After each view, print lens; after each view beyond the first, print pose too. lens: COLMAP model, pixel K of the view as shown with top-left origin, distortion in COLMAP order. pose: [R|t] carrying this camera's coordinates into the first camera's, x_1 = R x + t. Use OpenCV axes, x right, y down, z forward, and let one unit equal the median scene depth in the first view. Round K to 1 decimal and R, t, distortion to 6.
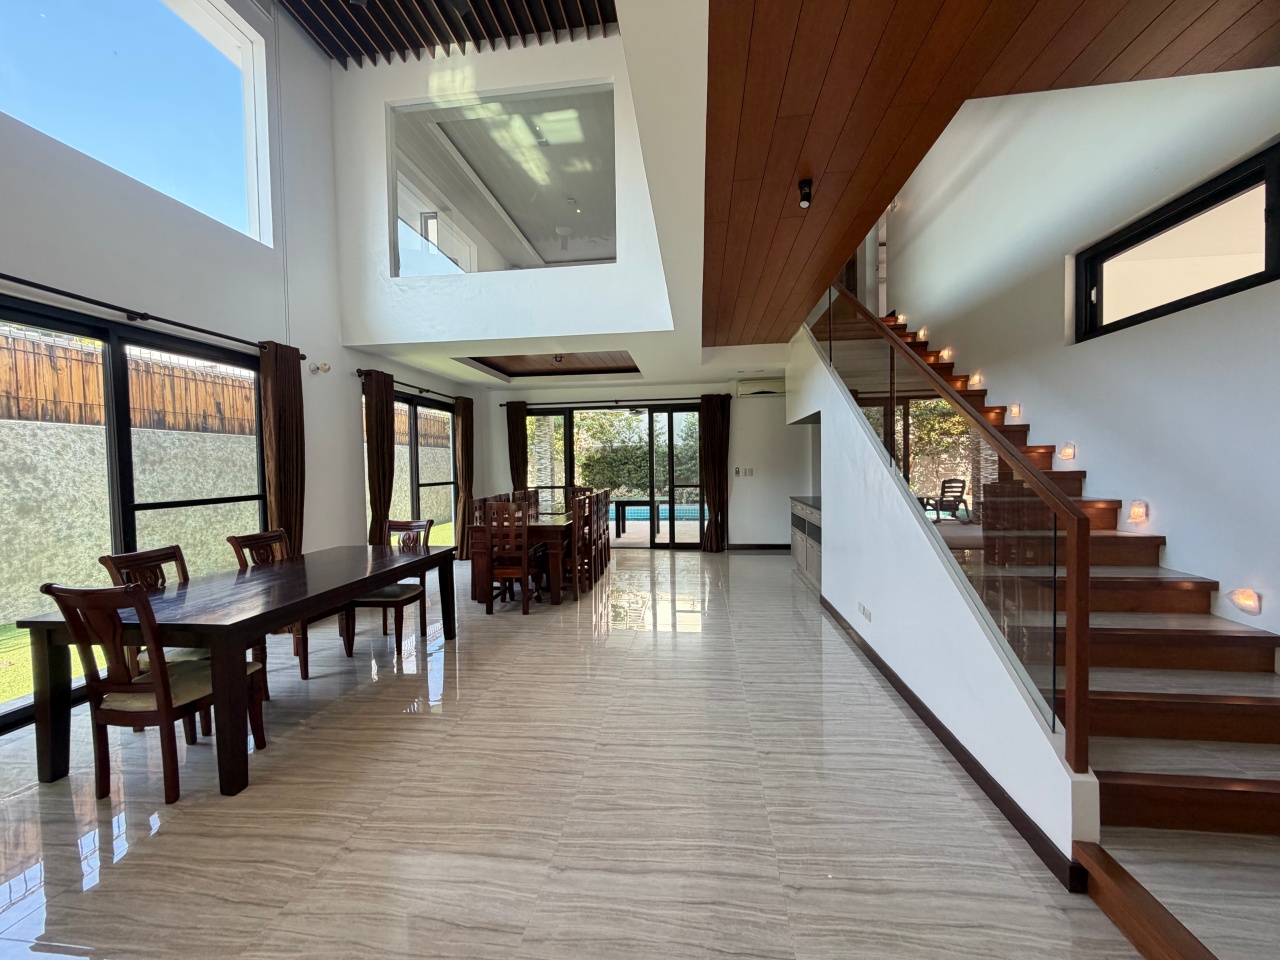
lens RADIAL K [[508.4, 0, 637.7], [0, 508.4, 479.6], [0, 0, 1]] dist [0.002042, -0.001185]
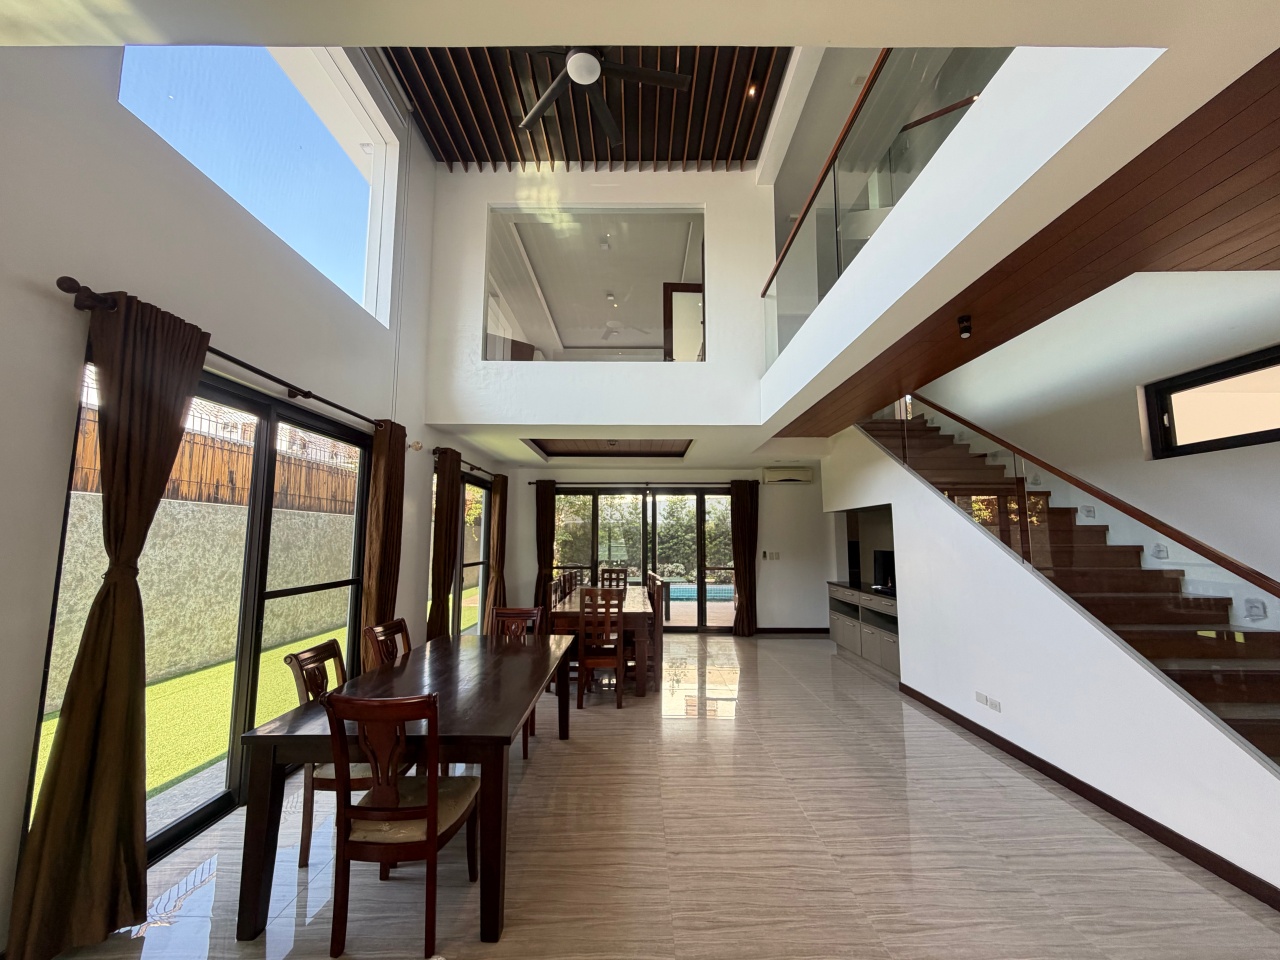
lens RADIAL K [[508.4, 0, 637.8], [0, 508.4, 480.8], [0, 0, 1]] dist [0.002042, -0.001185]
pose [[0.992711, 0.033556, 0.115754, -0.224935], [-0.016611, 0.989386, -0.144360, -0.014420], [-0.119369, 0.141385, 0.982732, -0.001533]]
